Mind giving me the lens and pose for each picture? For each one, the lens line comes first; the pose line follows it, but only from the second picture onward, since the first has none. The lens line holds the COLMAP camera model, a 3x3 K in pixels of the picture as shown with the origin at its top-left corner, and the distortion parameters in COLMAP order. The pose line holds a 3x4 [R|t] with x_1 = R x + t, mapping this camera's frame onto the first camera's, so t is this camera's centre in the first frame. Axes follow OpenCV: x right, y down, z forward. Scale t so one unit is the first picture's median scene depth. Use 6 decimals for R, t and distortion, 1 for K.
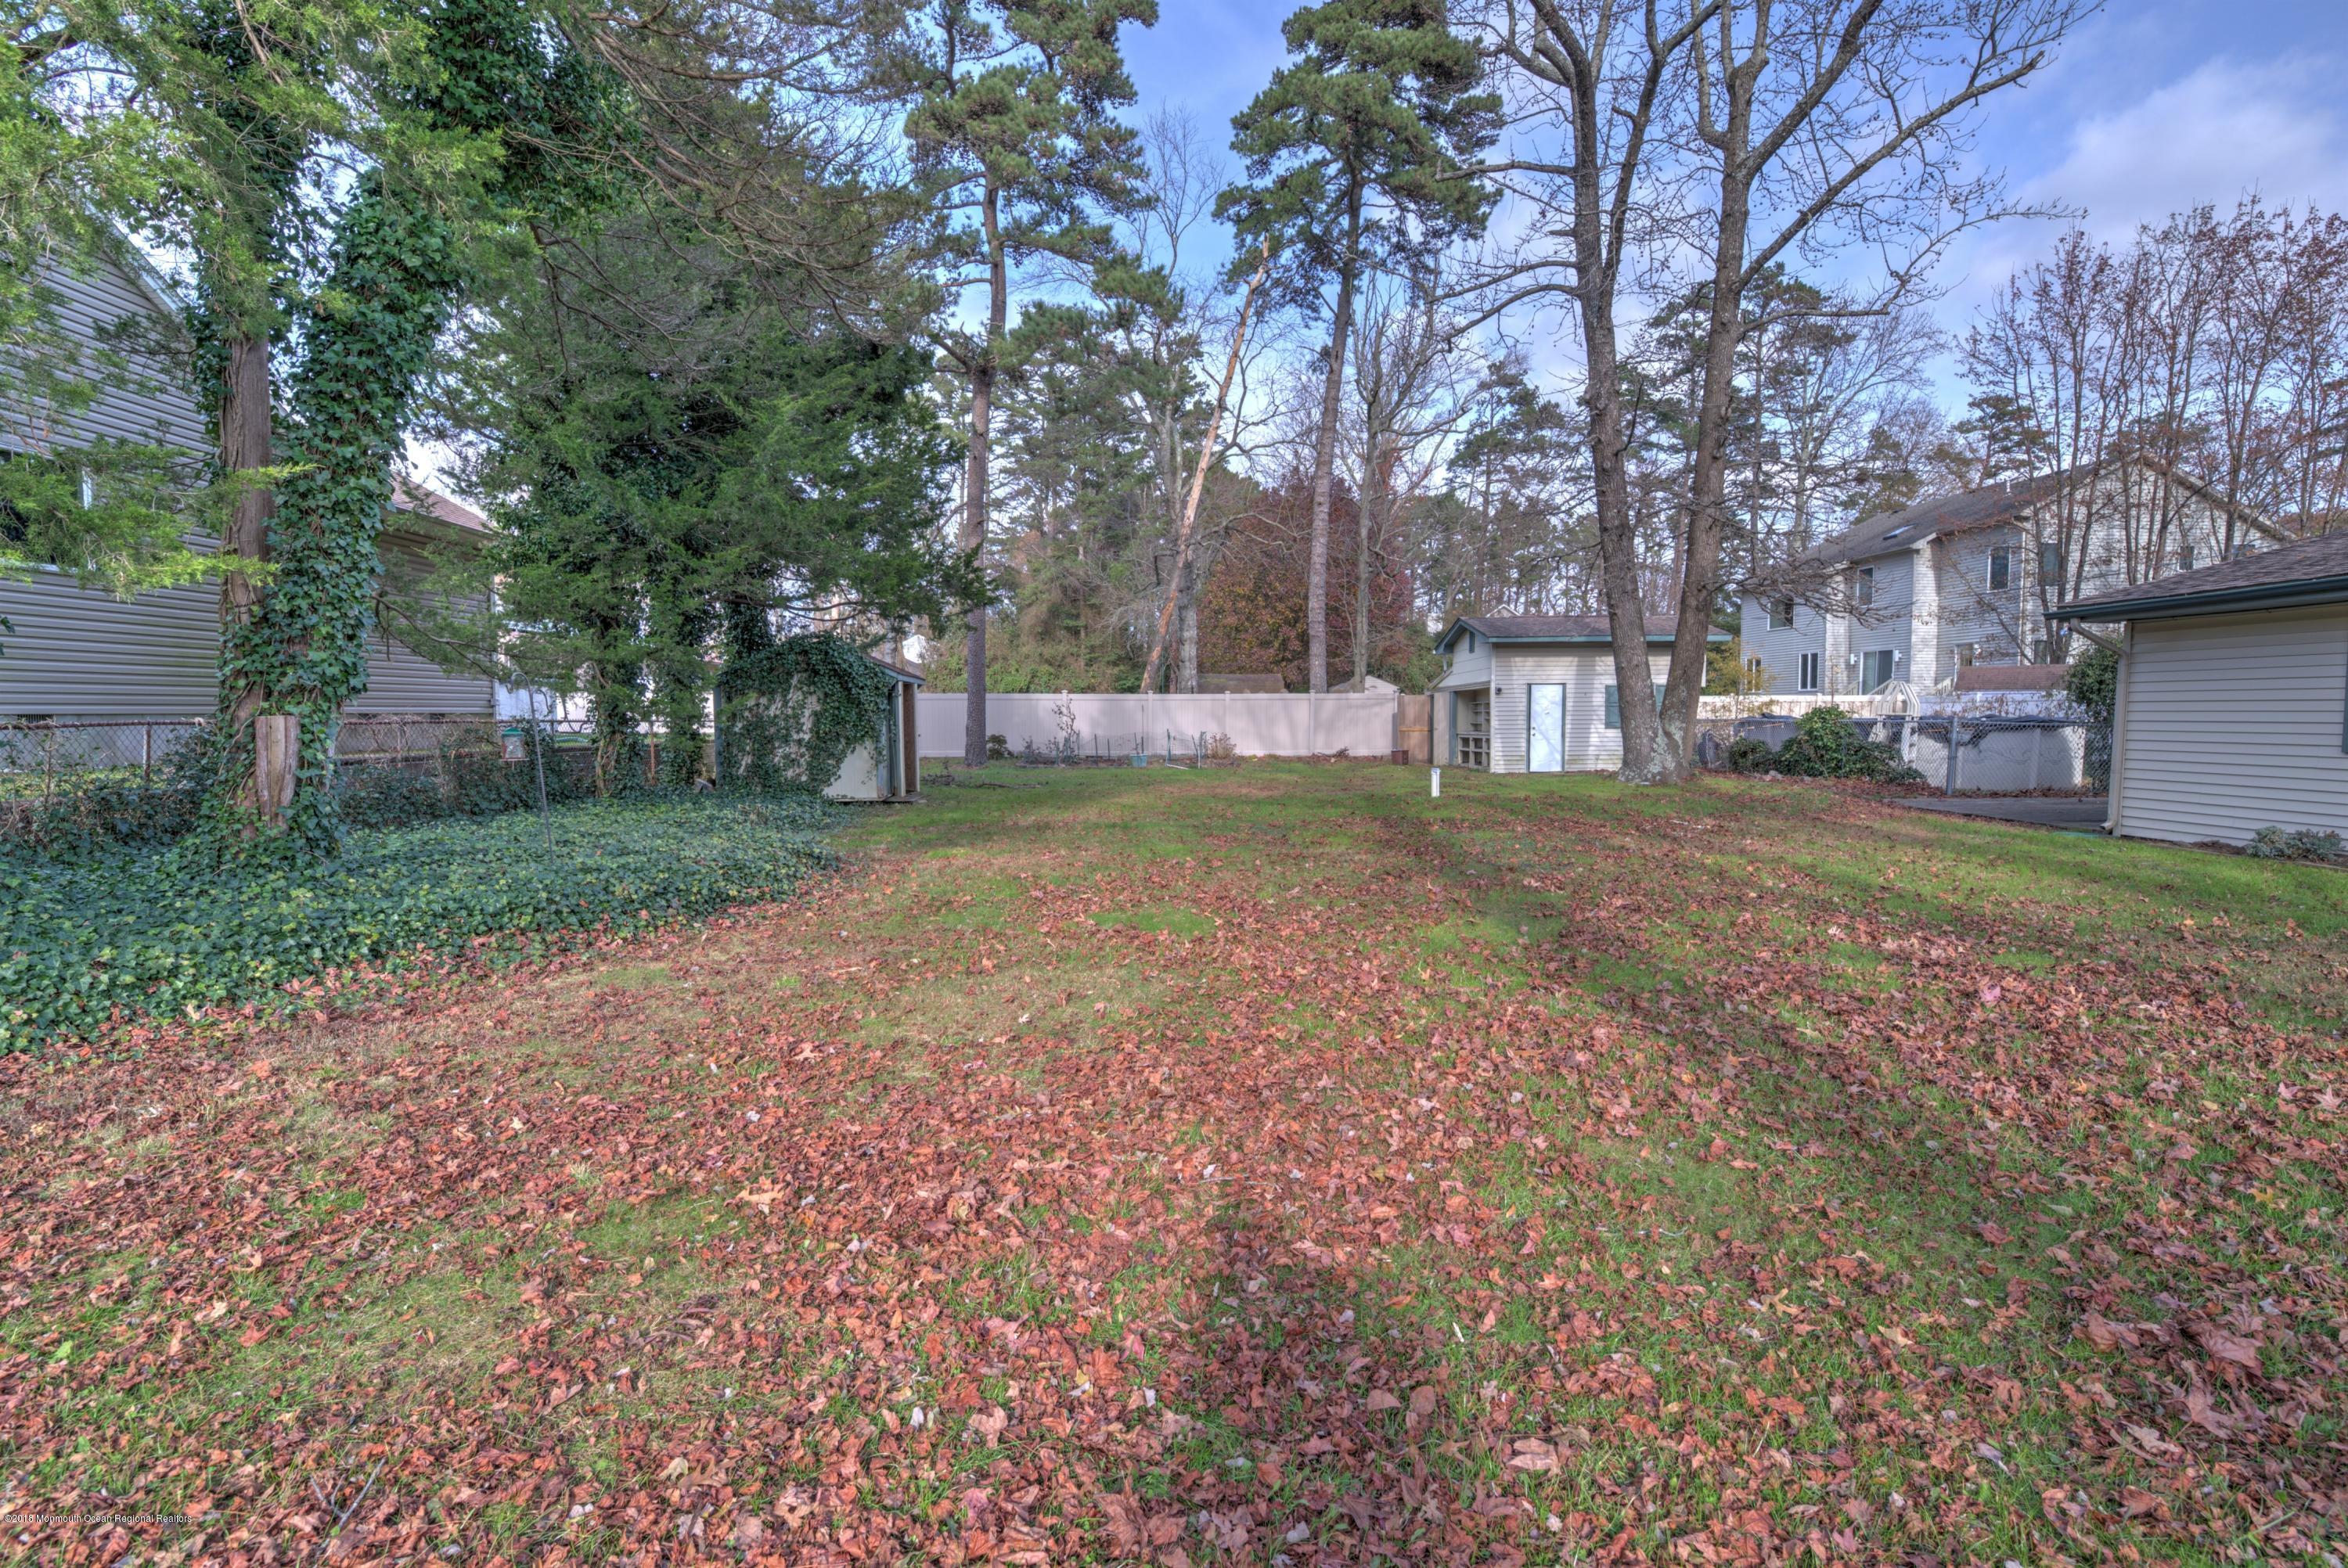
lens RADIAL K [[1040.7, 0, 1174.0], [0, 1040.7, 784.0], [0, 0, 1]] dist [-0.002099, -0.009255]
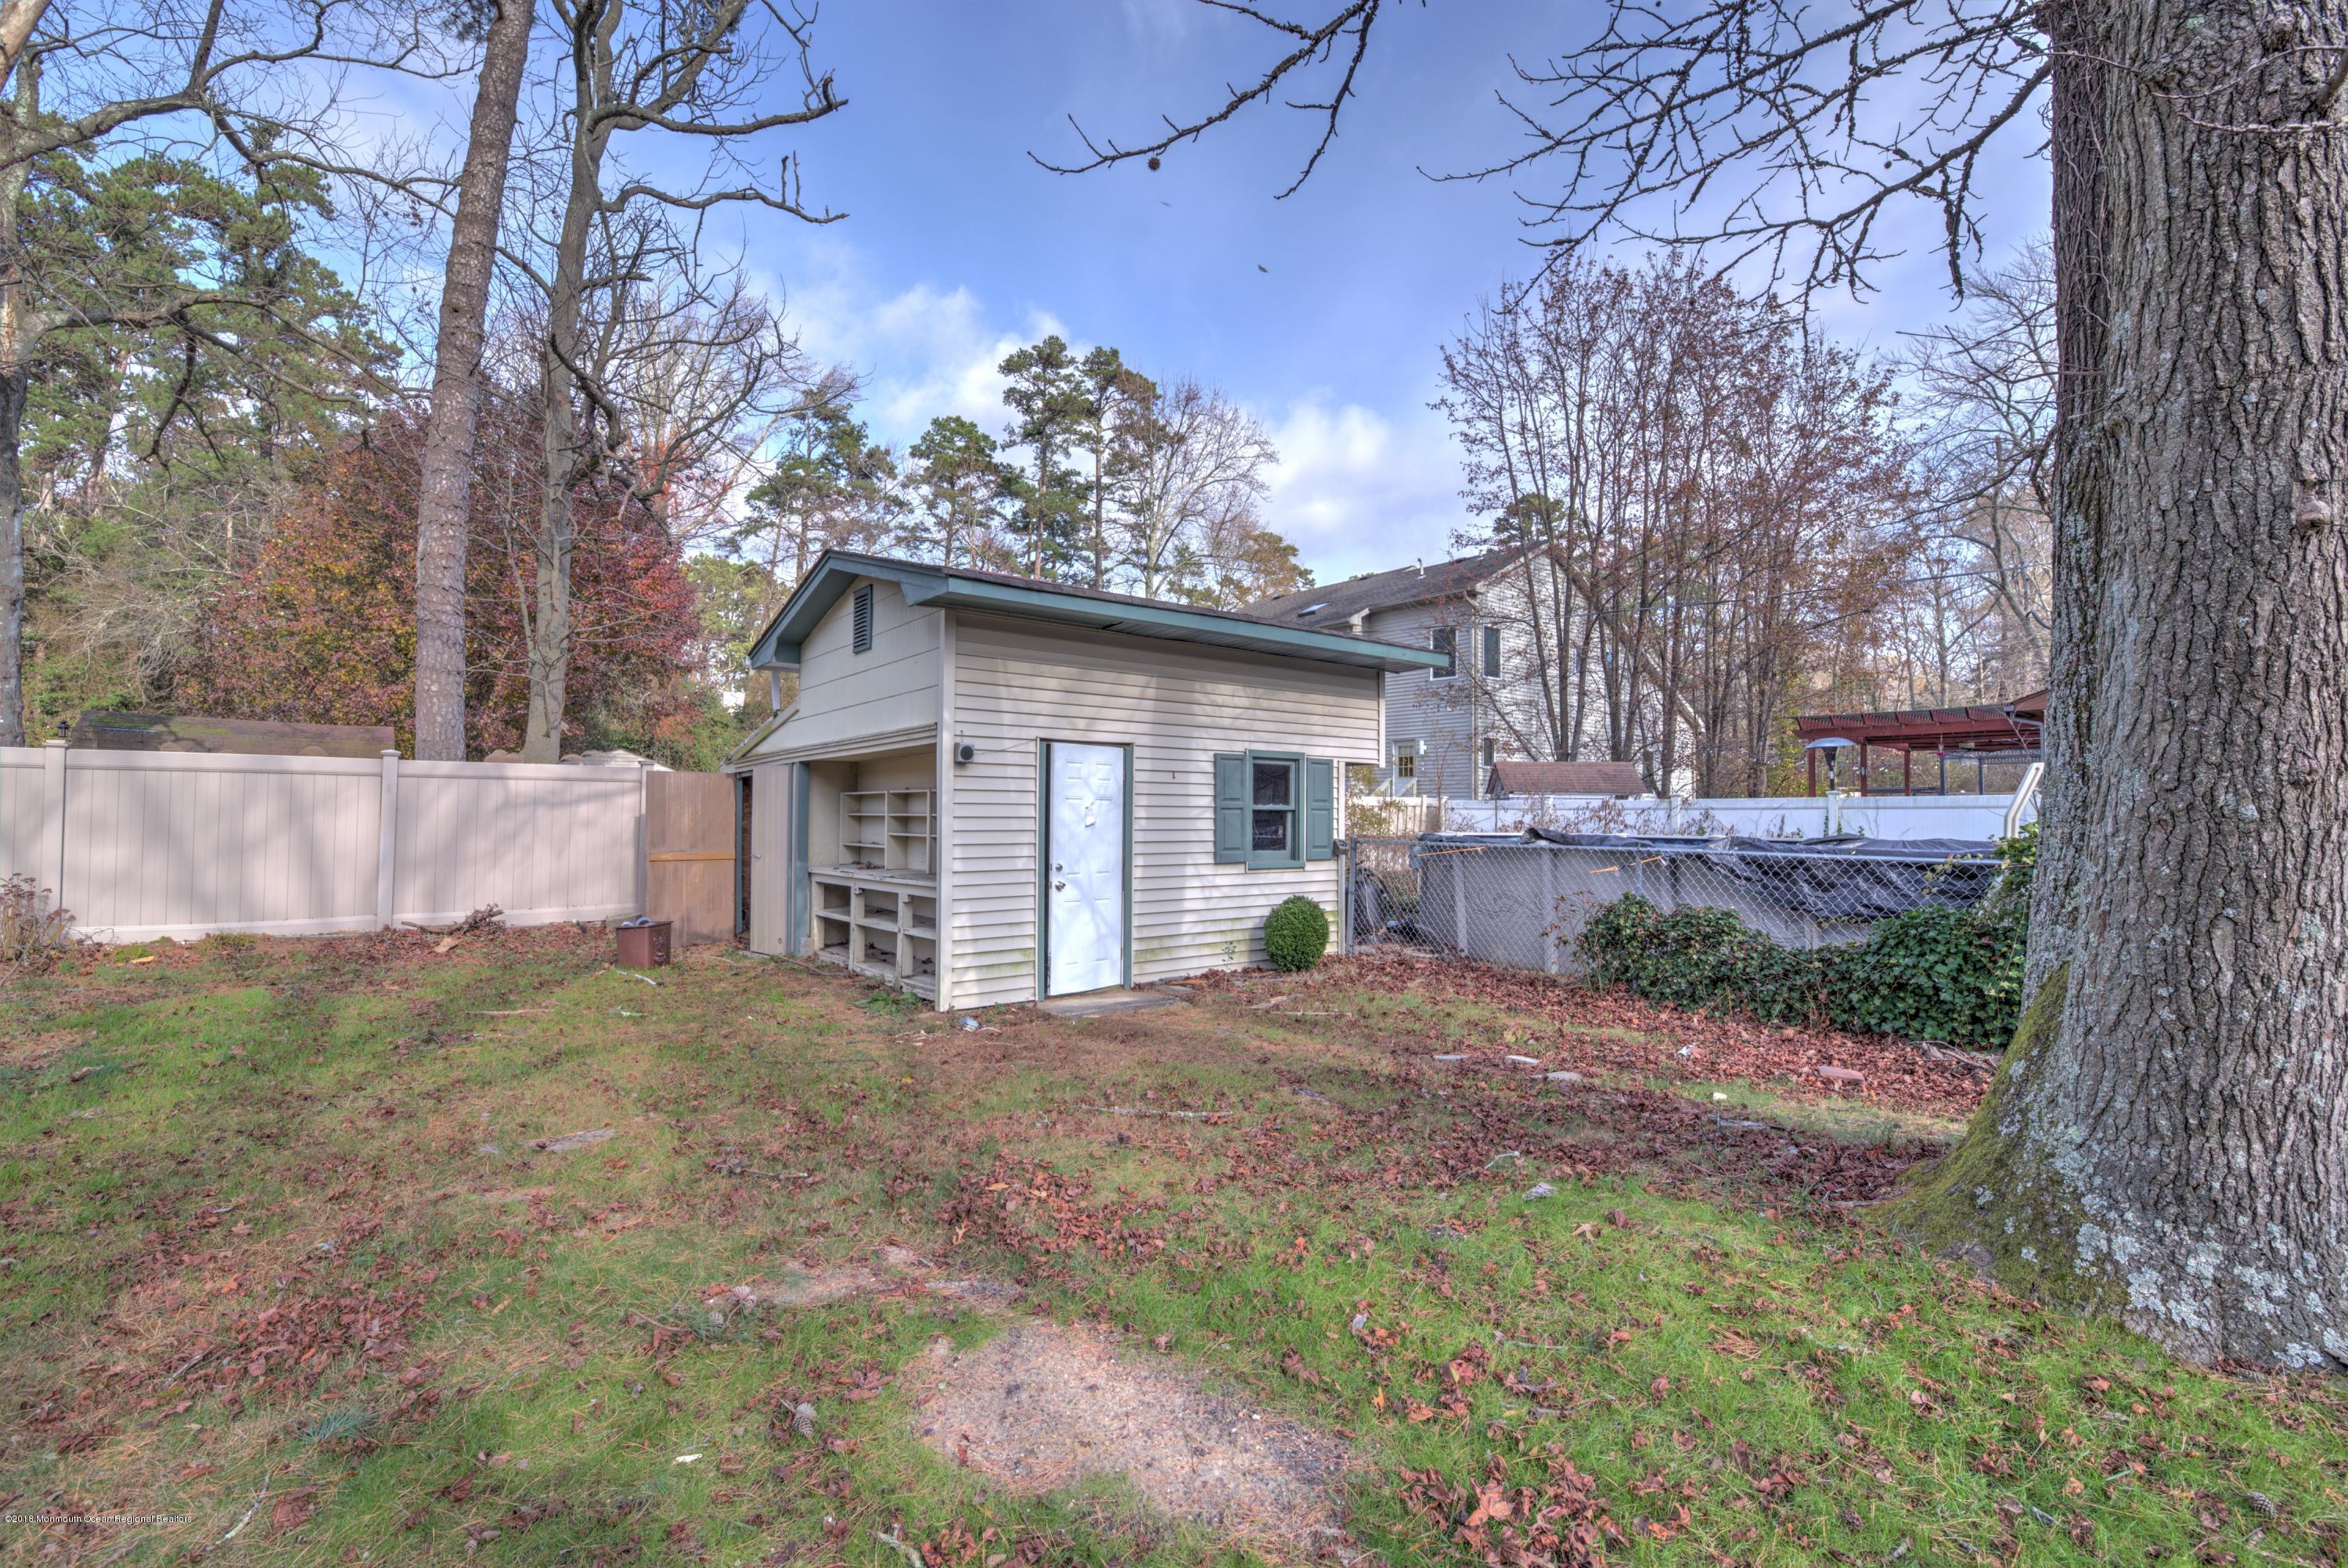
lens RADIAL K [[1125.6, 0, 1224.9], [0, 1125.6, 787.0], [0, 0, 1]] dist [0.002982, 0.000351]
pose [[0.790667, 0.027473, 0.611630, 0.119243], [0.027985, 0.996327, -0.080929, -0.036029], [-0.611607, 0.081104, 0.786994, 0.496688]]
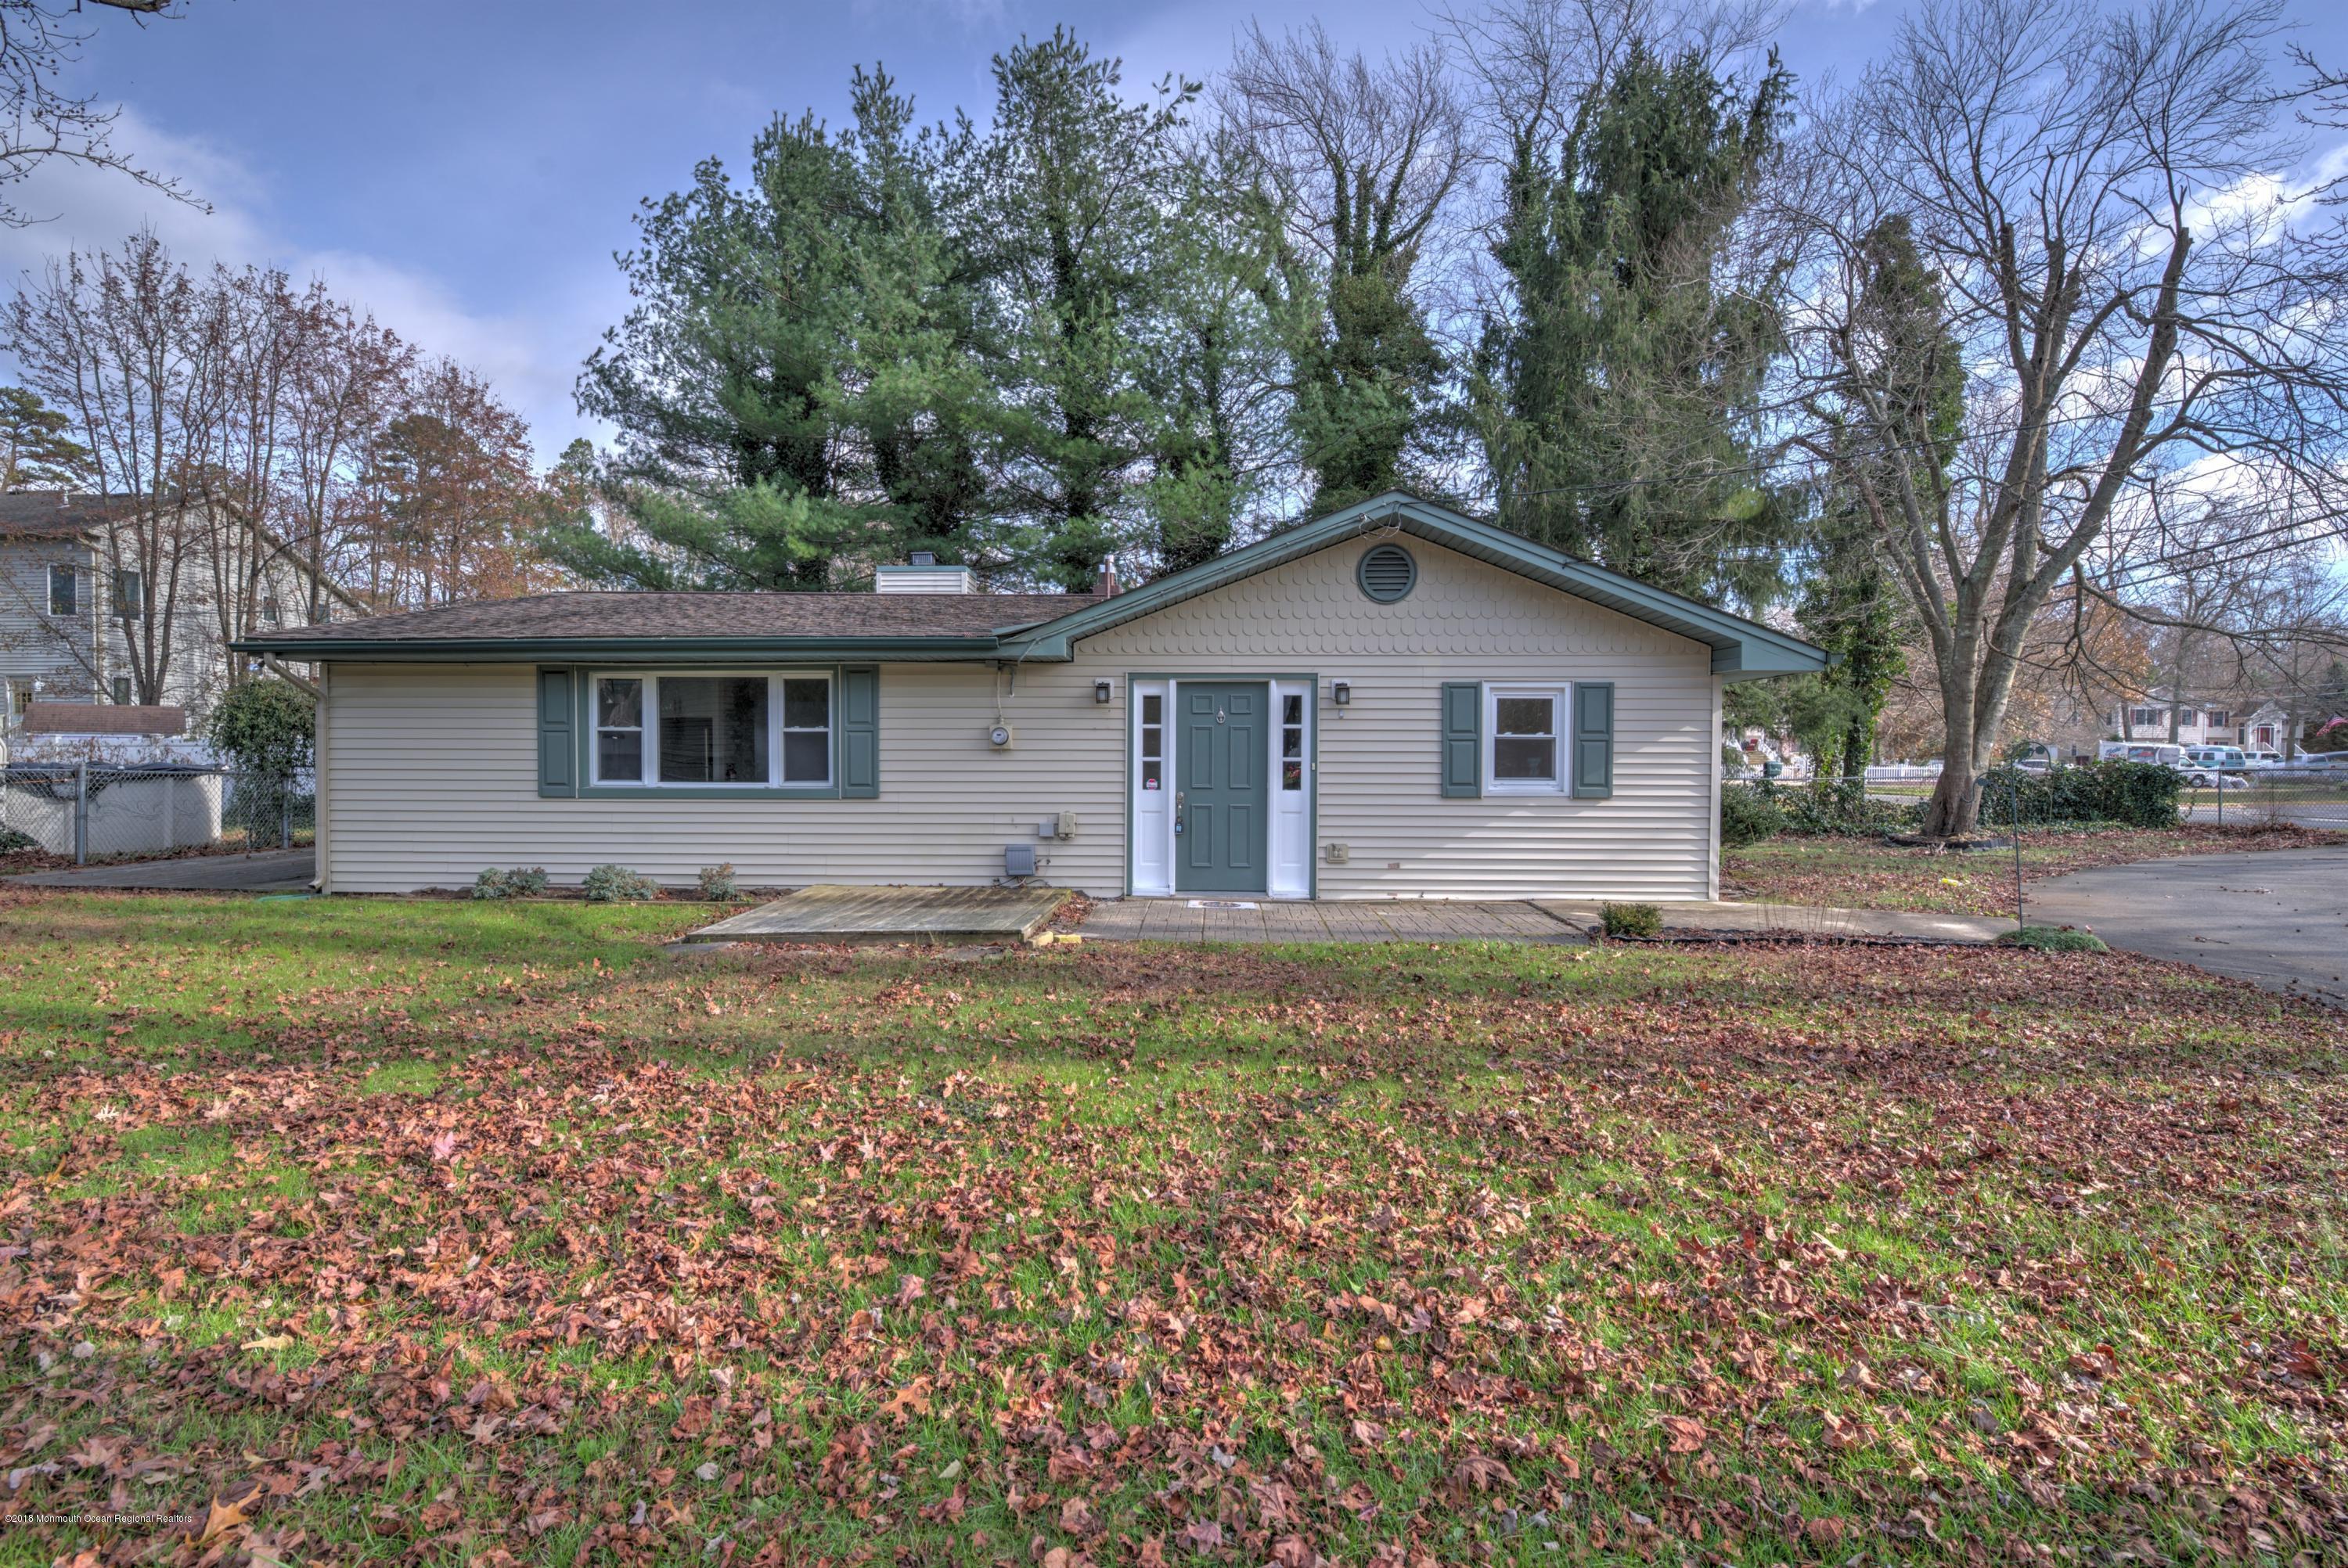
lens RADIAL K [[1040.7, 0, 1174.0], [0, 1040.7, 784.0], [0, 0, 1]] dist [-0.002099, -0.009255]
pose [[0.061132, -0.016497, 0.997993, 0.014224], [0.062165, 0.997985, 0.012688, -0.004012], [-0.996192, 0.061264, 0.062035, 0.062522]]
